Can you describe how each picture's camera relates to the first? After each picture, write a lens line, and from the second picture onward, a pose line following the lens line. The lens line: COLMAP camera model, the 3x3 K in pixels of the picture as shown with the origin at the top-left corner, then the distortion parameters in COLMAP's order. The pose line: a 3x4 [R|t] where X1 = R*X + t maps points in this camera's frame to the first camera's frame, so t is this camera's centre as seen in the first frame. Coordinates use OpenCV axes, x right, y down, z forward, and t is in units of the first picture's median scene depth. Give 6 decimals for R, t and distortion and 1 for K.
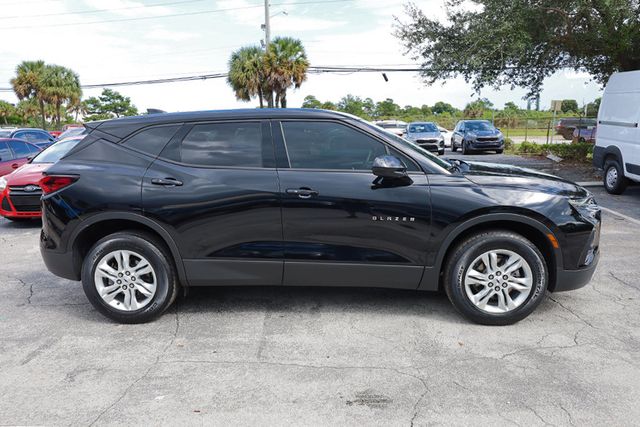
lens RADIAL K [[483.7, 0, 325.1], [0, 483.7, 219.0], [0, 0, 1]] dist [0.001899, 0.000767]
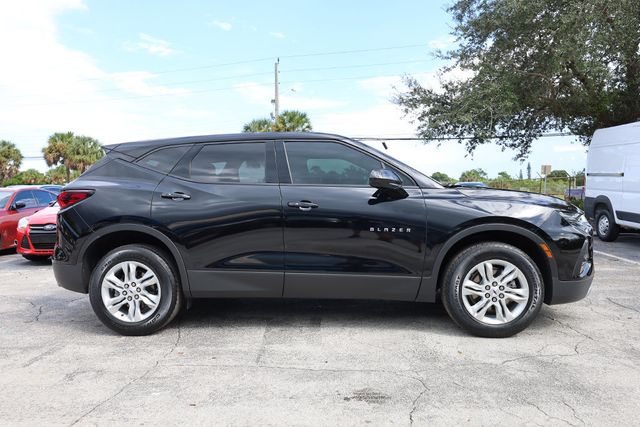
lens RADIAL K [[461.5, 0, 320.0], [0, 461.5, 213.5], [0, 0, 1]] dist [0.002083, -0.000252]
pose [[0.999793, 0.003405, -0.020062, 0.009262], [-0.006343, 0.988930, -0.148248, 0.105281], [0.019335, 0.148344, 0.988747, 0.010382]]
